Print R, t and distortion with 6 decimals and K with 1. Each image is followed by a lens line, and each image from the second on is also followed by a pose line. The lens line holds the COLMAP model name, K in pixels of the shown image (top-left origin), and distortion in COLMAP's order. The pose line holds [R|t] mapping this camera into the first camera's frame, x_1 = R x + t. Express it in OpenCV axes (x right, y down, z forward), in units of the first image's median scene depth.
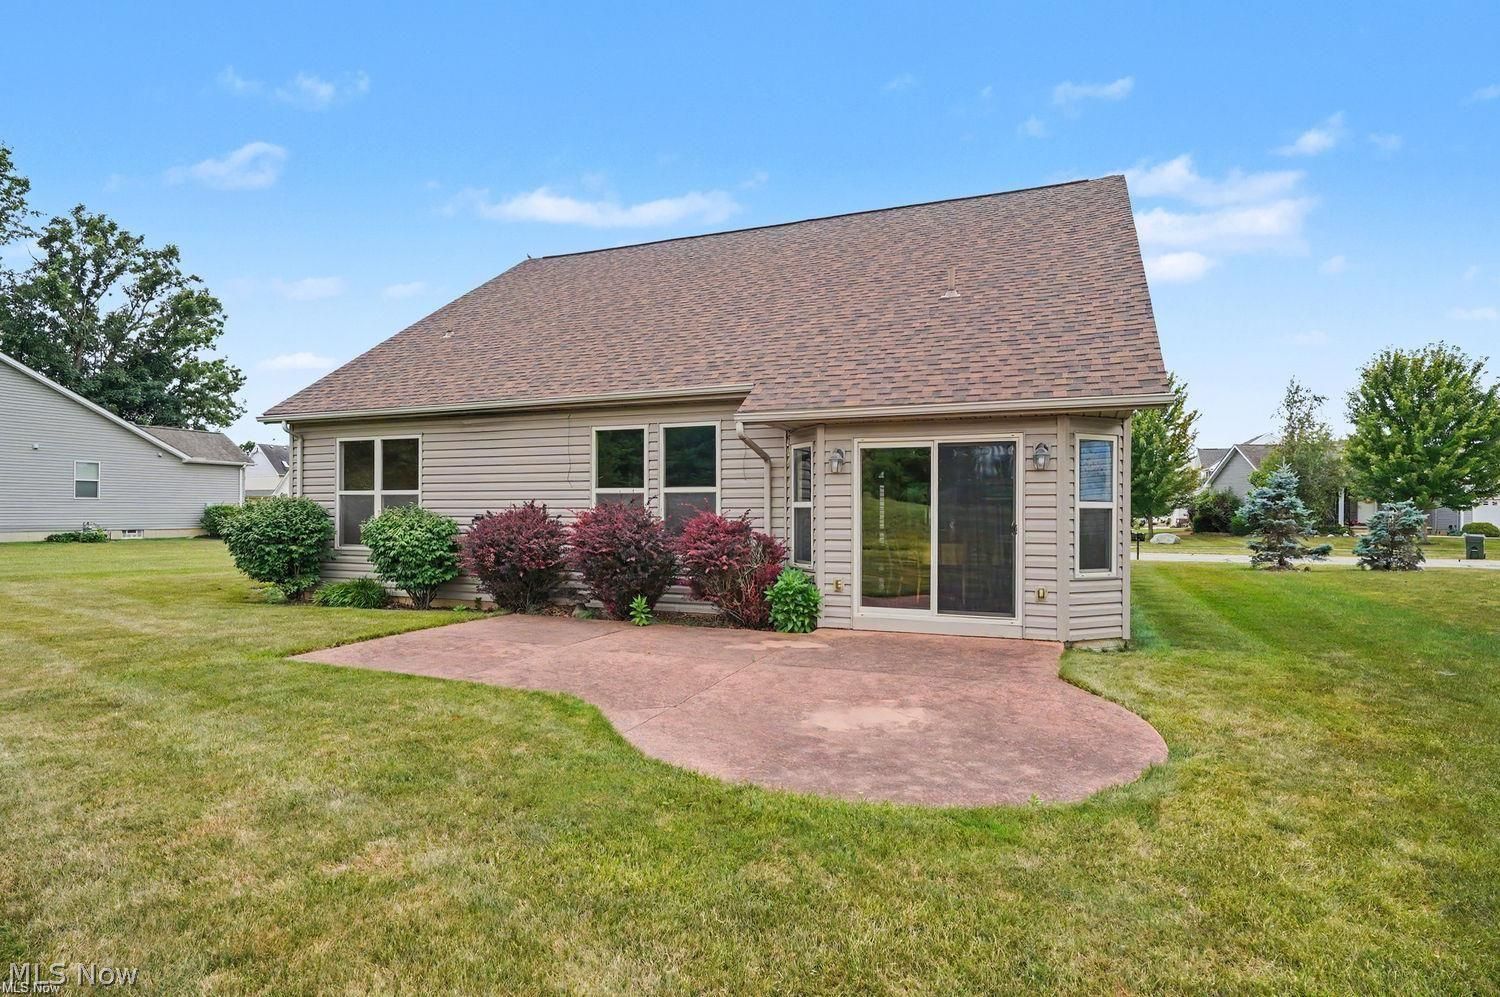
lens RADIAL K [[807.8, 0, 750.8], [0, 807.8, 511.3], [0, 0, 1]] dist [-0.002495, -0.000842]
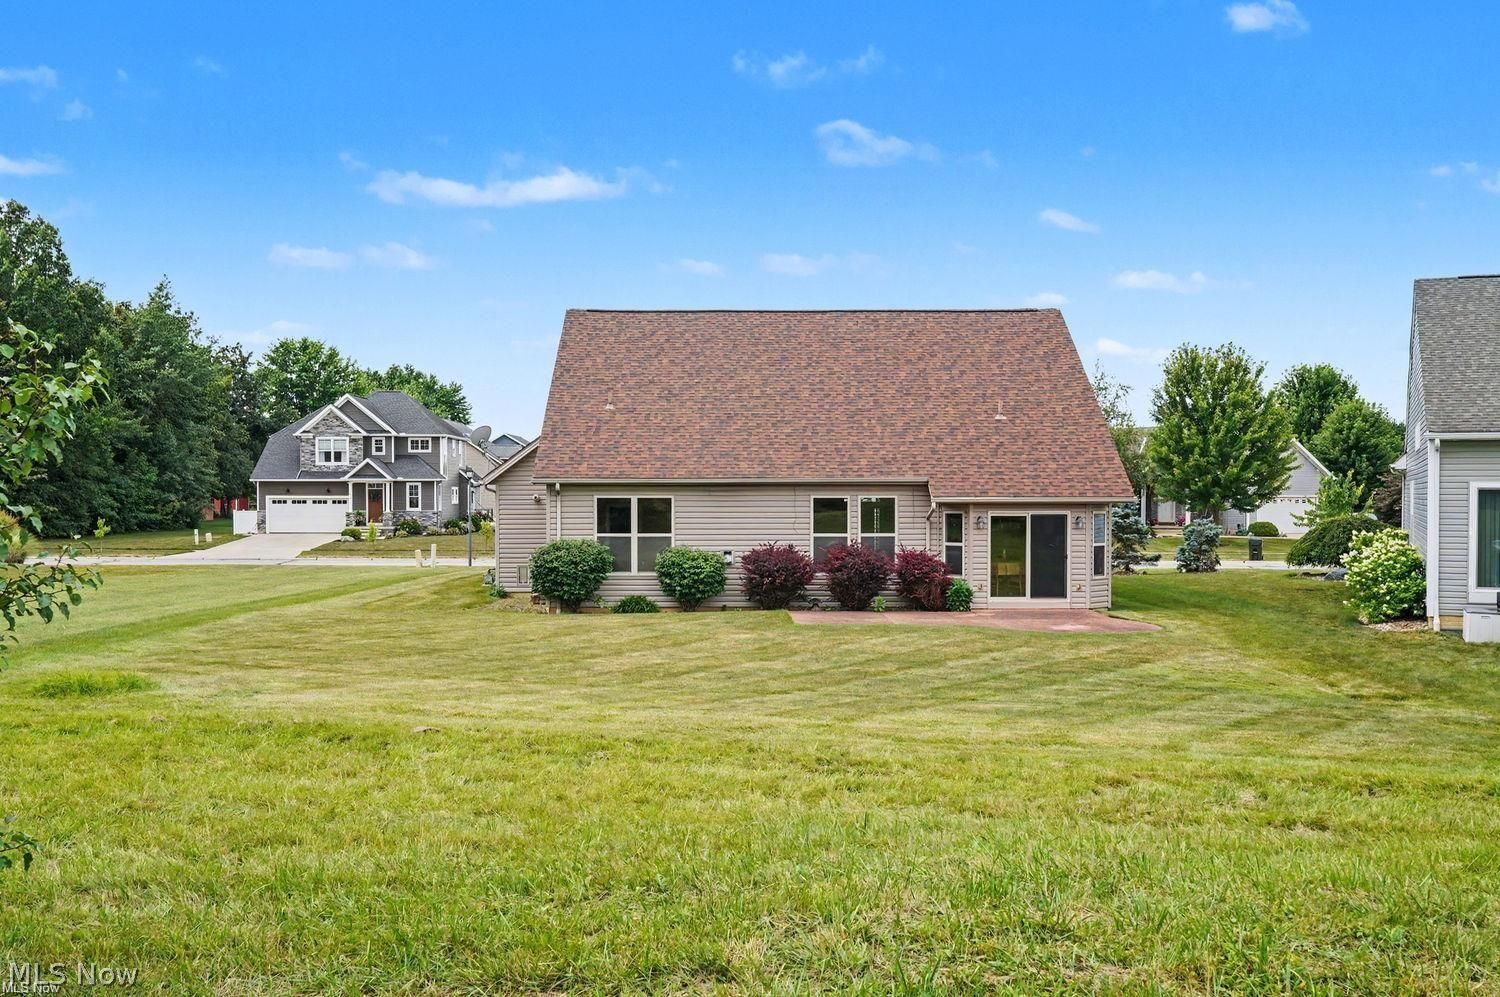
lens RADIAL K [[1494.4, 0, 750.0], [0, 1494.4, 498.5], [0, 0, 1]] dist [0.015619, 0.005680]
pose [[0.922237, -0.005987, 0.386578, -1.464129], [0.002722, 0.999956, 0.008993, -0.125454], [-0.386615, -0.007241, 0.922213, -1.714915]]
